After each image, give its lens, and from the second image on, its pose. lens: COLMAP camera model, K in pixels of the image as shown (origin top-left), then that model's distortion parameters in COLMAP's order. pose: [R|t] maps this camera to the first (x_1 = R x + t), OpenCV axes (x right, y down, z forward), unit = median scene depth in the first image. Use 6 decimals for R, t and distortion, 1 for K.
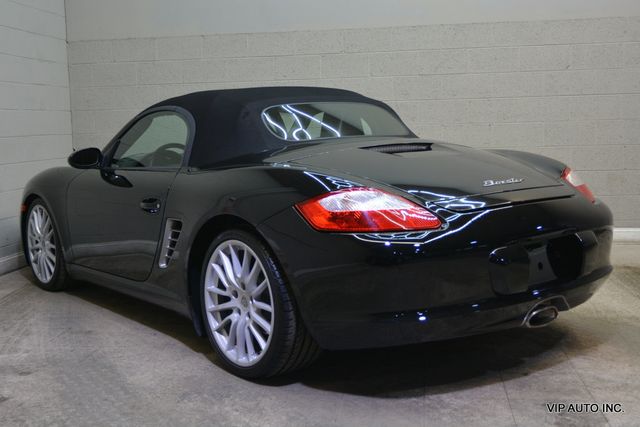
lens RADIAL K [[766.0, 0, 319.4], [0, 766.0, 214.6], [0, 0, 1]] dist [-0.010636, 0.002906]
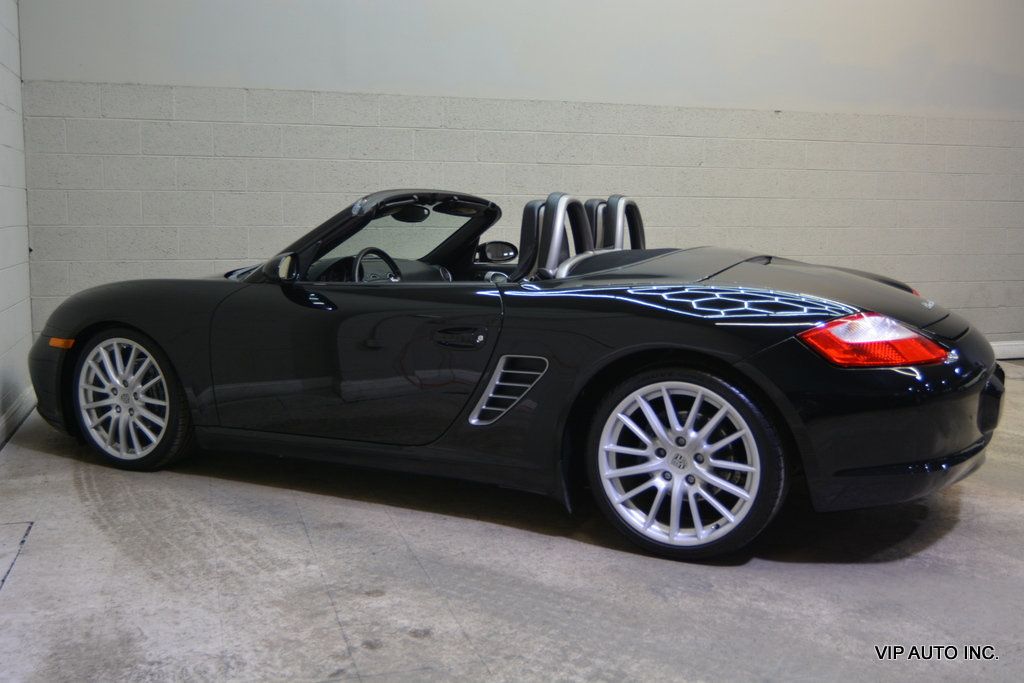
lens RADIAL K [[998.7, 0, 508.7], [0, 998.7, 340.2], [0, 0, 1]] dist [-0.020737, 0.009358]
pose [[0.905141, -0.020556, 0.424614, -0.598315], [0.018708, 0.999789, 0.008521, -0.017001], [-0.424700, 0.000231, 0.905334, 0.149192]]
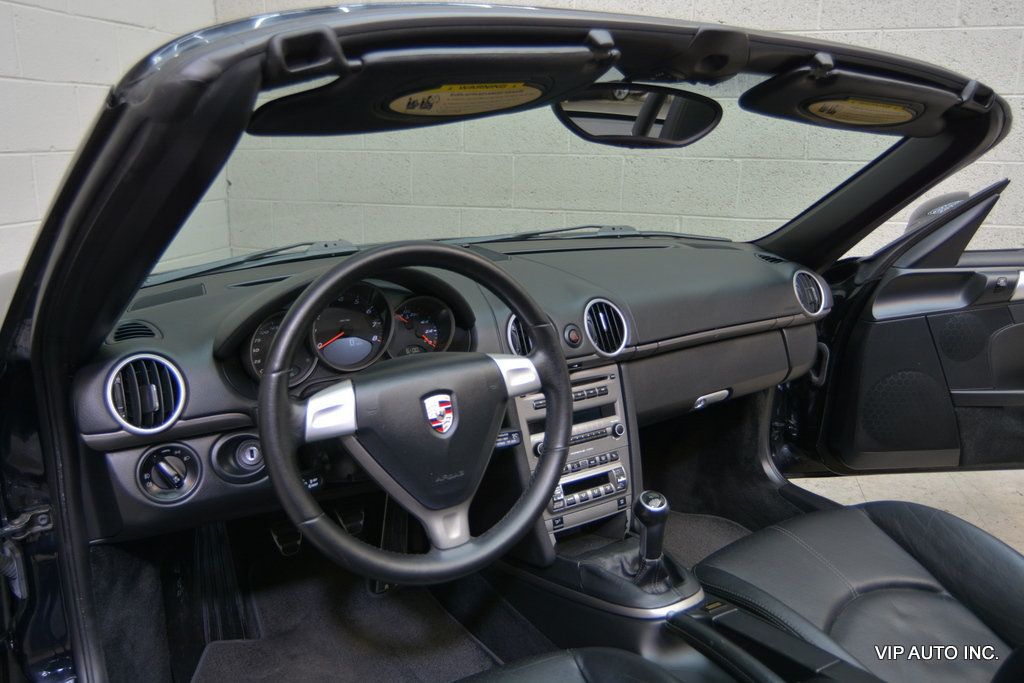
lens RADIAL K [[772.9, 0, 508.1], [0, 772.9, 341.5], [0, 0, 1]] dist [0.001047, -0.000452]
pose [[0.992709, 0.066744, -0.100370, -0.188608], [-0.052138, 0.988538, 0.141684, -0.124925], [0.108676, -0.135418, 0.984810, 1.046258]]
